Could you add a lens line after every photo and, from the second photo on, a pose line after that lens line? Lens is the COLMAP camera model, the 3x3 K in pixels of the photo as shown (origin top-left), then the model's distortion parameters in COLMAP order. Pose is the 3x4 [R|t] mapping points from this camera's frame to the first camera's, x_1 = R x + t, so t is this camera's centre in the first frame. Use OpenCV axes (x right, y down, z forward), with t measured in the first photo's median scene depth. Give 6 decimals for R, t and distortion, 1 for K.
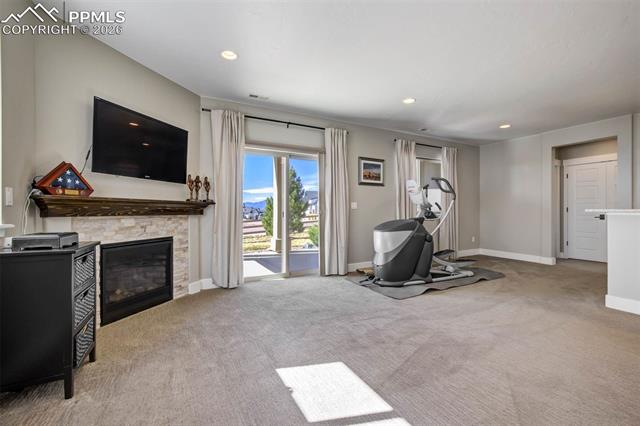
lens RADIAL K [[274.2, 0, 318.8], [0, 274.2, 211.5], [0, 0, 1]] dist [-0.028442, 0.011440]
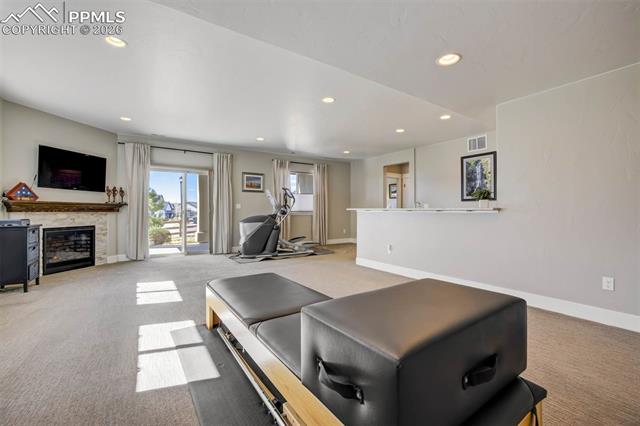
lens RADIAL K [[274.2, 0, 319.7], [0, 274.2, 211.0], [0, 0, 1]] dist [-0.028442, 0.011440]
pose [[0.994232, 0.000153, 0.107248, 0.560592], [0.000220, 0.999994, -0.003462, 0.012472], [-0.107248, 0.003466, 0.994226, -0.660875]]
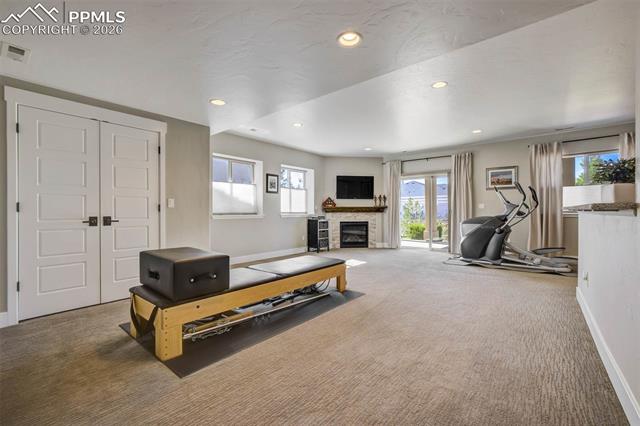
lens RADIAL K [[274.2, 0, 318.0], [0, 274.2, 212.7], [0, 0, 1]] dist [-0.028442, 0.011440]
pose [[0.386492, -0.000018, -0.922293, 1.455932], [0.001124, 0.999999, 0.000452, 0.012078], [0.922292, -0.001211, 0.386492, -0.333067]]
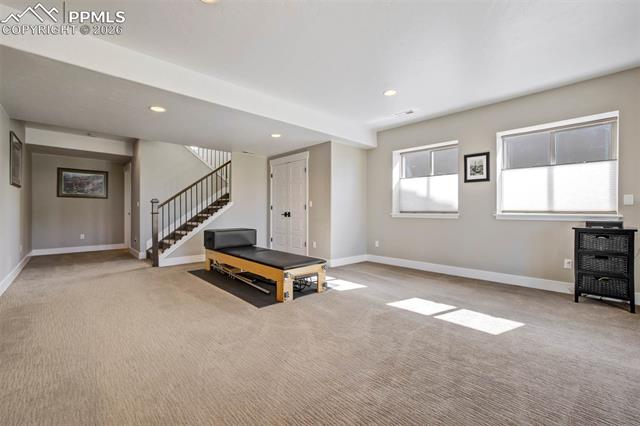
lens RADIAL K [[274.2, 0, 322.1], [0, 274.2, 213.0], [0, 0, 1]] dist [-0.028442, 0.011440]
pose [[-0.963436, -0.002287, -0.267929, 0.629423], [-0.005830, 0.999906, 0.012428, 0.009616], [0.267875, 0.013536, -0.963359, 1.084860]]
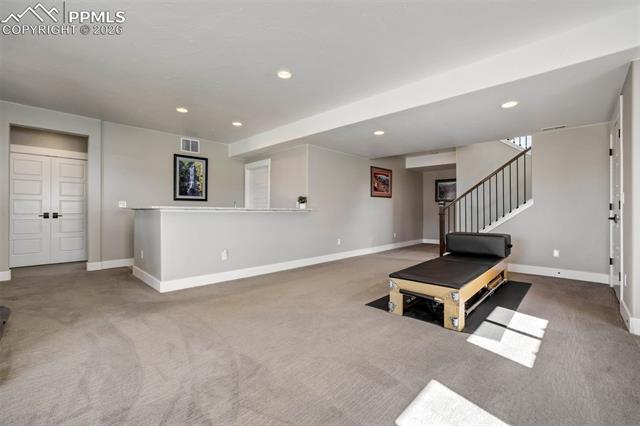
lens RADIAL K [[274.2, 0, 320.3], [0, 274.2, 208.9], [0, 0, 1]] dist [-0.028442, 0.011440]
pose [[-0.315673, 0.008082, 0.948834, -0.195596], [0.005452, 0.999963, -0.006704, 0.012091], [-0.948852, 0.003057, -0.315705, 0.638169]]
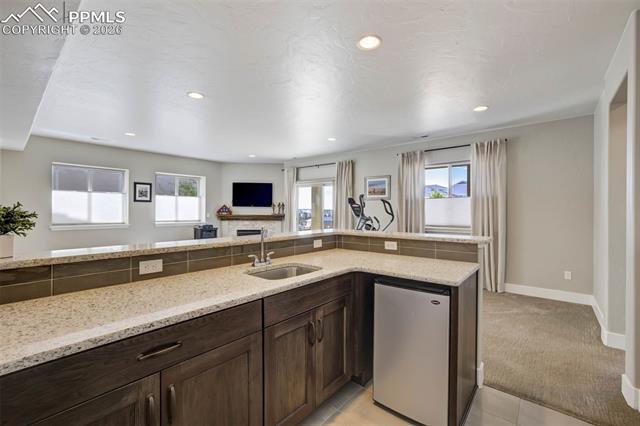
lens RADIAL K [[274.2, 0, 315.1], [0, 274.2, 211.0], [0, 0, 1]] dist [-0.028442, 0.011440]
pose [[0.376796, -0.001152, -0.926296, 1.703255], [-0.006901, 0.999968, -0.004051, -0.059633], [0.926271, 0.007919, 0.376776, 0.470612]]
